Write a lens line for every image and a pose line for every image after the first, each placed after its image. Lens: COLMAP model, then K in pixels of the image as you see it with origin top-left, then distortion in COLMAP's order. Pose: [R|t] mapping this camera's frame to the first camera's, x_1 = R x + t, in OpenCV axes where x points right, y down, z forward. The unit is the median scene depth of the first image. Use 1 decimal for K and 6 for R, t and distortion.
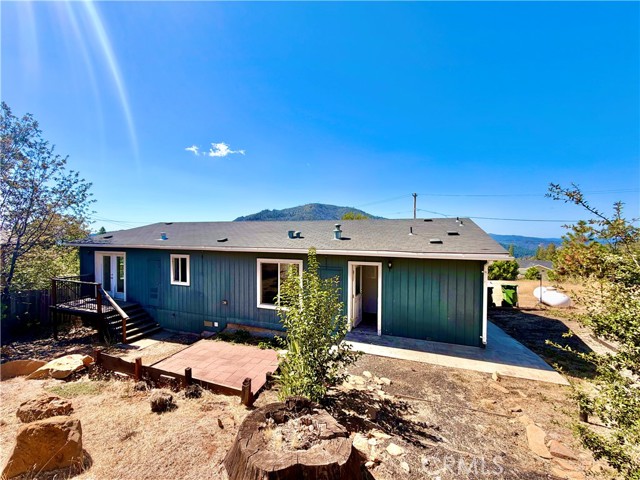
lens RADIAL K [[255.1, 0, 318.0], [0, 255.1, 239.6], [0, 0, 1]] dist [-0.000620, -0.000063]
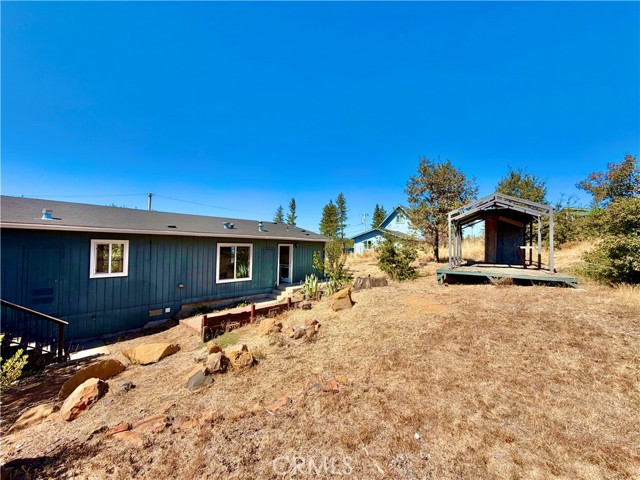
lens RADIAL K [[255.1, 0, 317.7], [0, 255.1, 239.0], [0, 0, 1]] dist [-0.000620, -0.000063]
pose [[0.406963, 0.027100, 0.913043, -1.024721], [-0.005217, 0.999612, -0.027345, 0.075091], [-0.913430, 0.006365, 0.406947, 0.055080]]
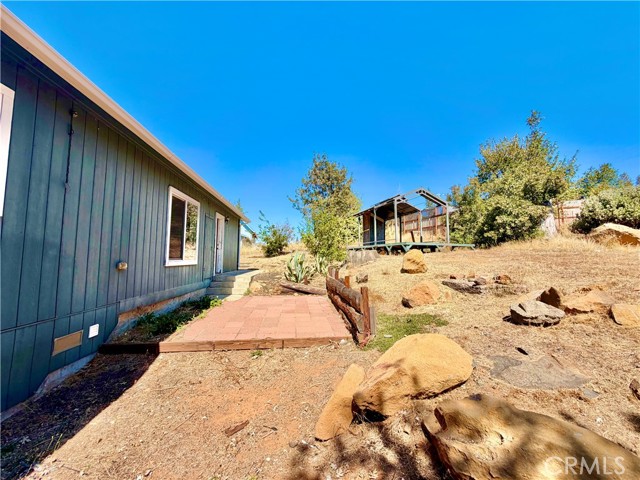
lens RADIAL K [[255.1, 0, 320.2], [0, 255.1, 240.3], [0, 0, 1]] dist [-0.000620, -0.000063]
pose [[-0.426249, 0.063429, 0.902379, -0.828734], [0.002368, 0.997614, -0.069004, 0.218517], [-0.904603, -0.027276, -0.425382, 0.822965]]
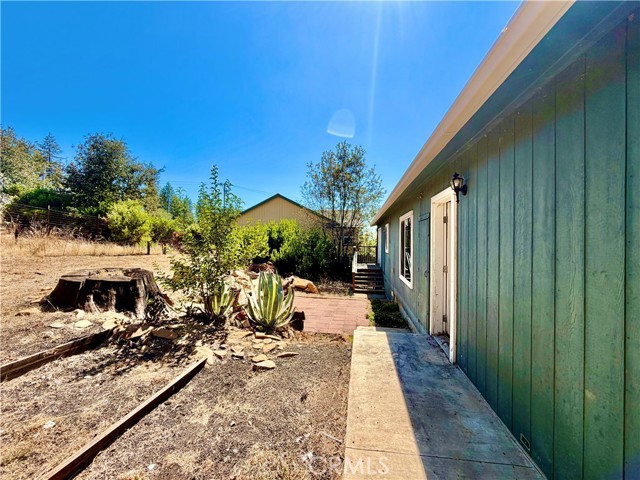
lens RADIAL K [[255.1, 0, 317.8], [0, 255.1, 238.5], [0, 0, 1]] dist [-0.000620, -0.000063]
pose [[0.186254, -0.004891, -0.982489, 0.454301], [-0.023533, 0.999679, -0.009438, 0.137755], [0.982220, 0.024879, 0.186079, 0.526205]]
